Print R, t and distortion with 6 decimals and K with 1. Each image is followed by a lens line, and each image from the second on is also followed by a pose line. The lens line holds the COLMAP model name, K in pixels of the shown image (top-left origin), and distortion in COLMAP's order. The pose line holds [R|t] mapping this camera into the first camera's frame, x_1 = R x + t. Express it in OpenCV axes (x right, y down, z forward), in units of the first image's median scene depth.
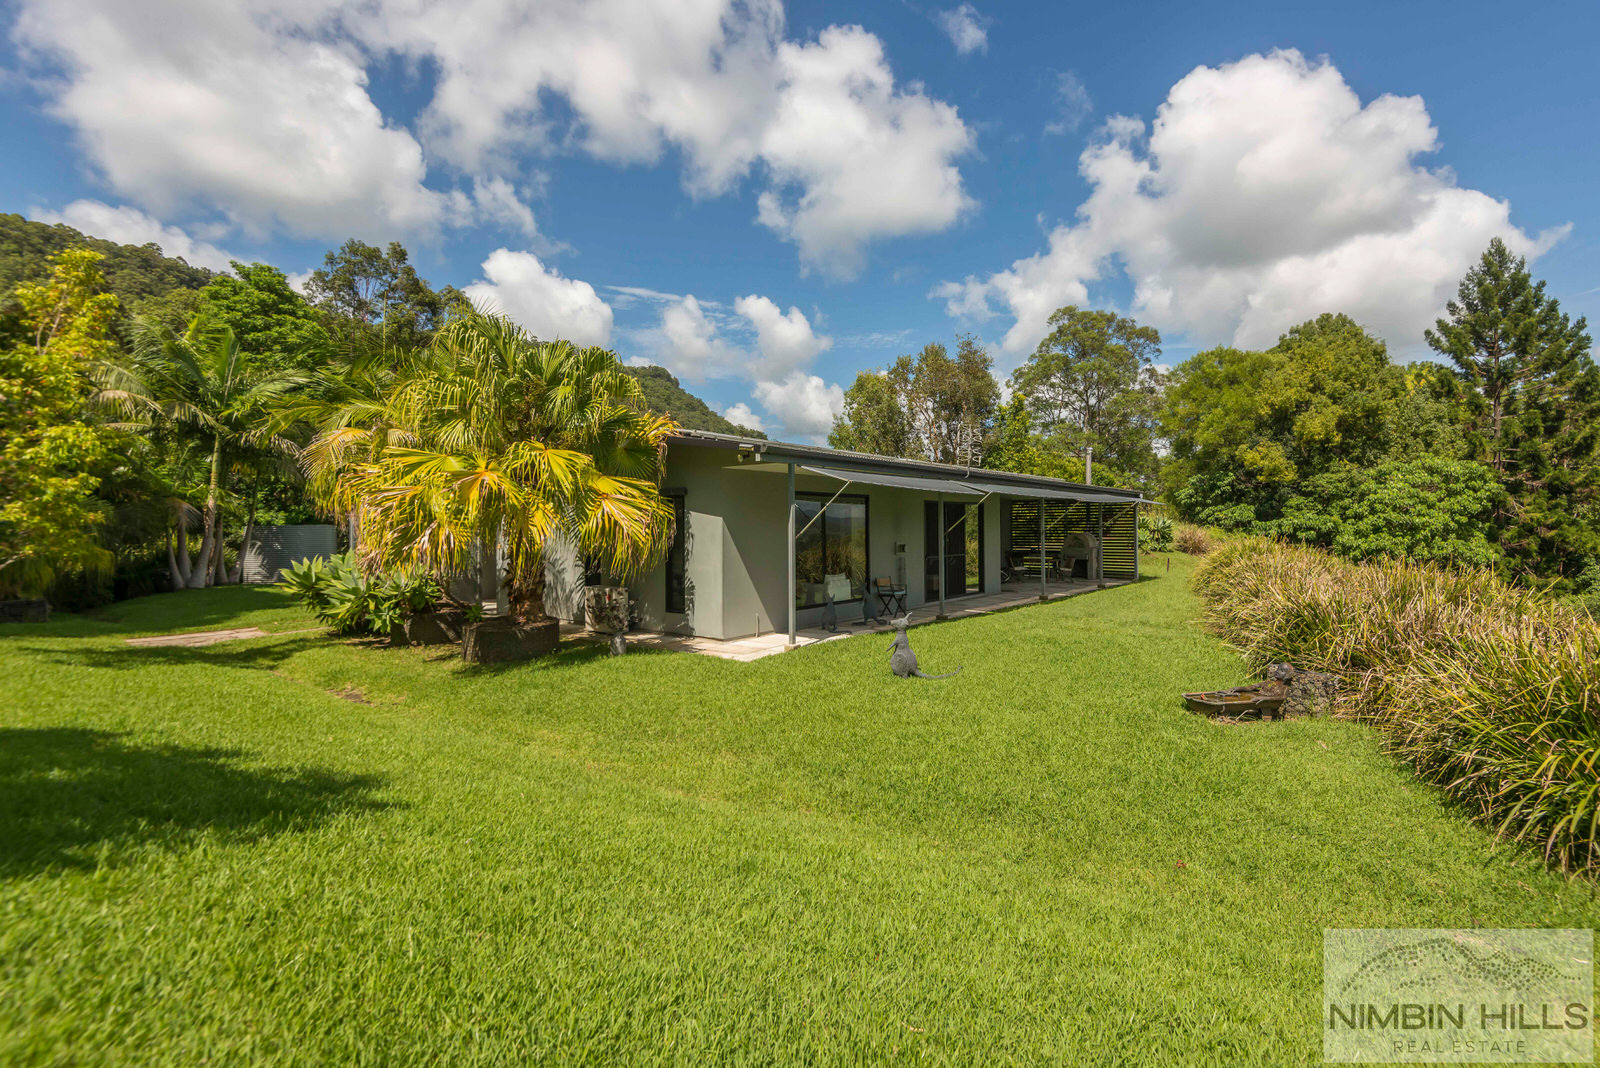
lens RADIAL K [[692.8, 0, 800.0], [0, 692.8, 534.0], [0, 0, 1]] dist [0.024932, -0.022245]
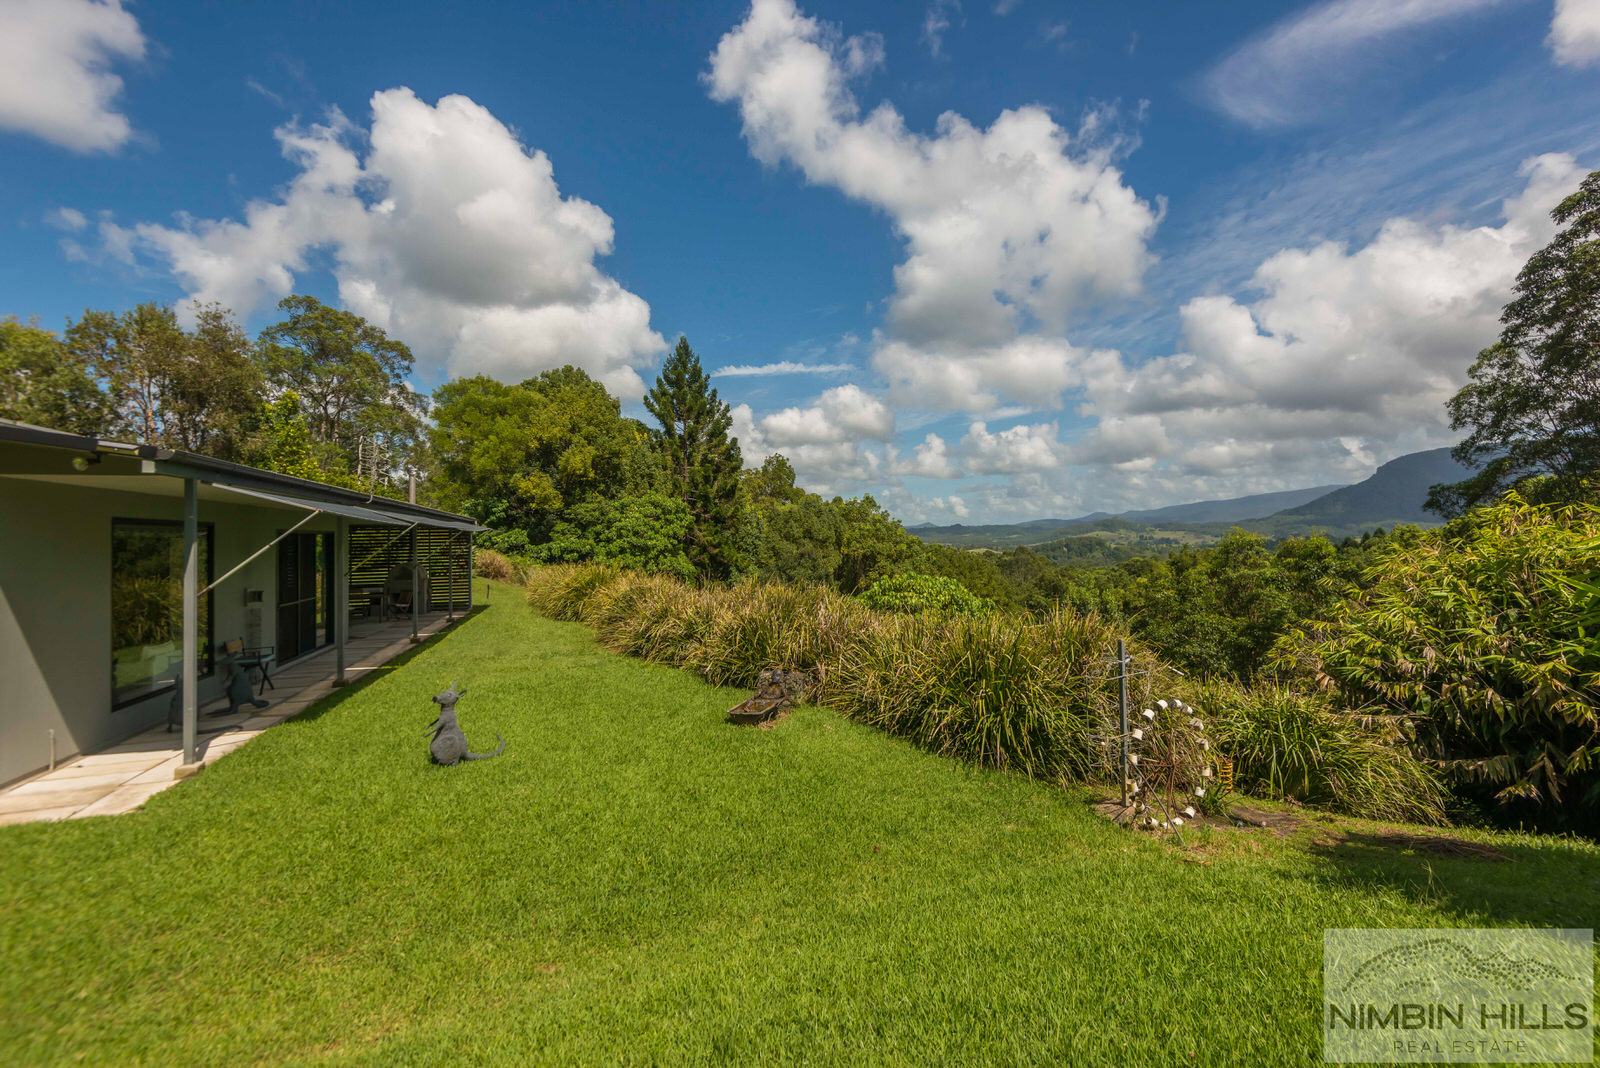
lens RADIAL K [[724.2, 0, 800.0], [0, 724.2, 534.0], [0, 0, 1]] dist [-0.049736, 0.000448]
pose [[0.505796, -0.002613, 0.862649, -0.104952], [0.026213, 0.999580, -0.012341, -0.010955], [-0.862255, 0.028854, 0.505653, 0.076464]]
